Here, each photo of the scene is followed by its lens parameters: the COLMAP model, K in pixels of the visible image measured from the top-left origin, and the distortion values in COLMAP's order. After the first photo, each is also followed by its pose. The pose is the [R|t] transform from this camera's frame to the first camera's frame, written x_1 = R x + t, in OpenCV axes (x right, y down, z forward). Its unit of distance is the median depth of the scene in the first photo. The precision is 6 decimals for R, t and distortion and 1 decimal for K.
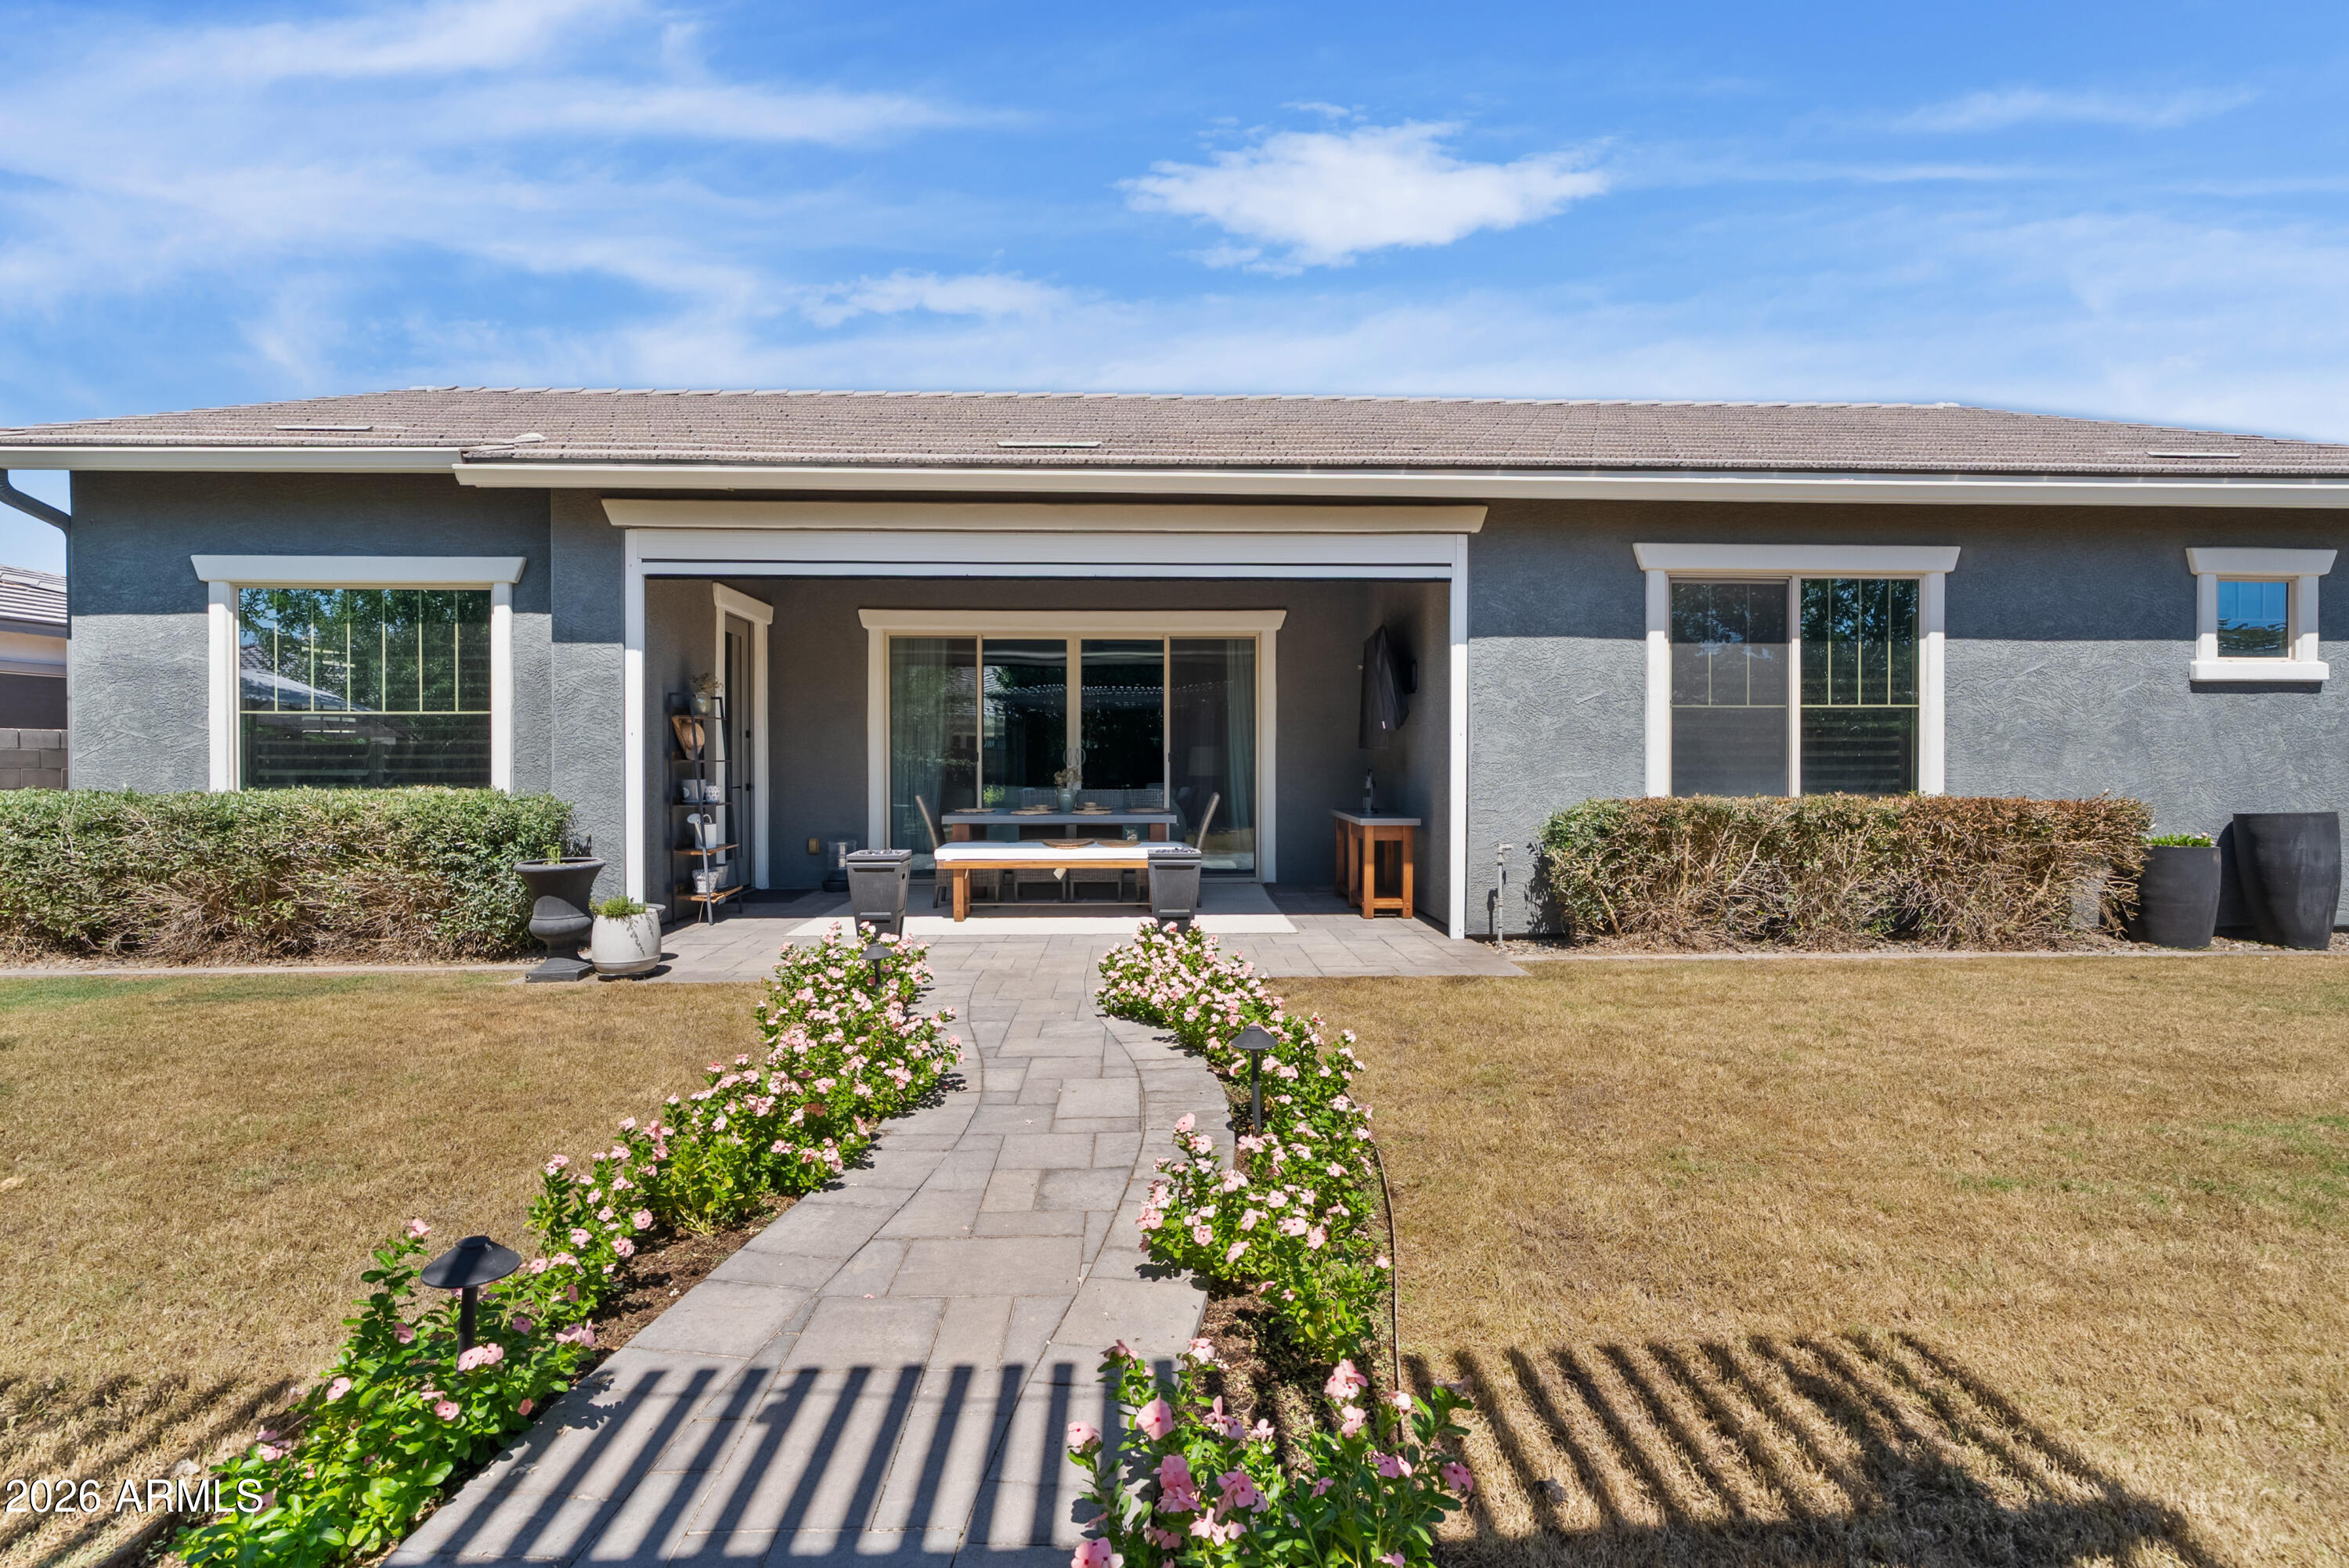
lens RADIAL K [[1043.6, 0, 1174.5], [0, 1043.6, 784.0], [0, 0, 1]] dist [-0.012646, -0.000210]
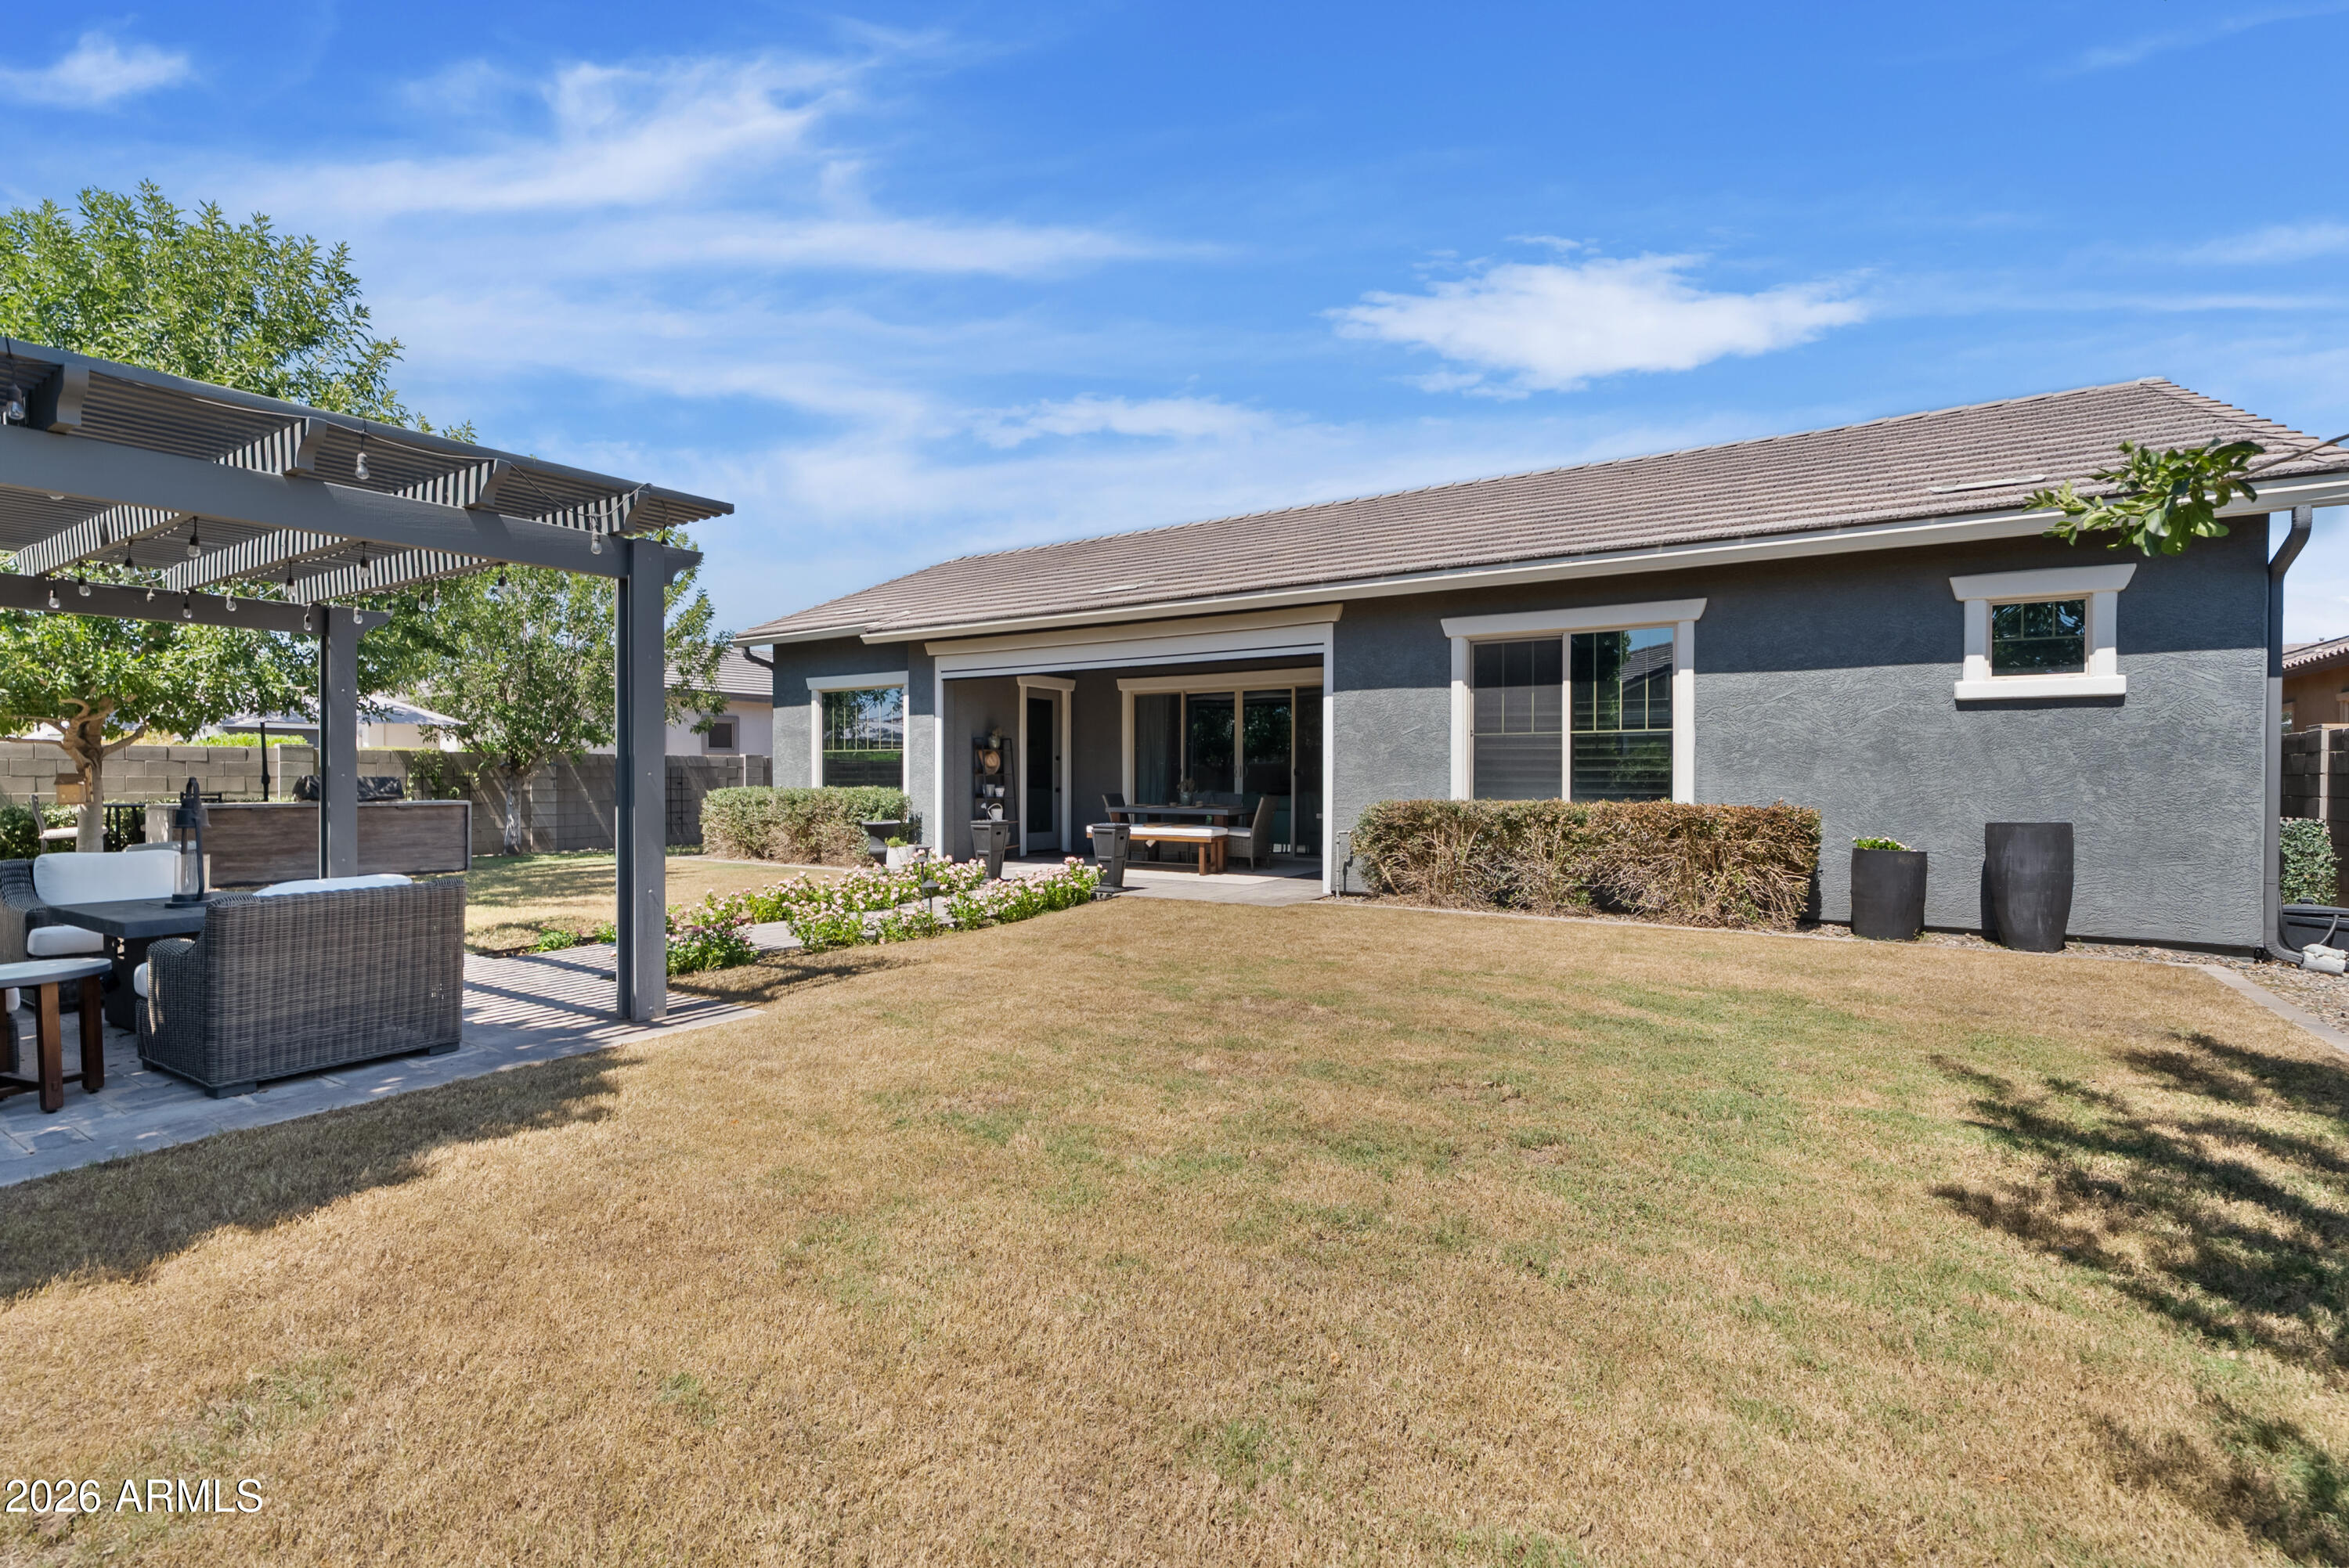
lens RADIAL K [[1043.6, 0, 1174.5], [0, 1043.6, 784.0], [0, 0, 1]] dist [-0.012646, -0.000210]
pose [[0.823169, 0.005562, -0.567770, 0.933172], [-0.013574, 0.999859, -0.009884, 0.009715], [0.567635, 0.015843, 0.823128, -0.356759]]
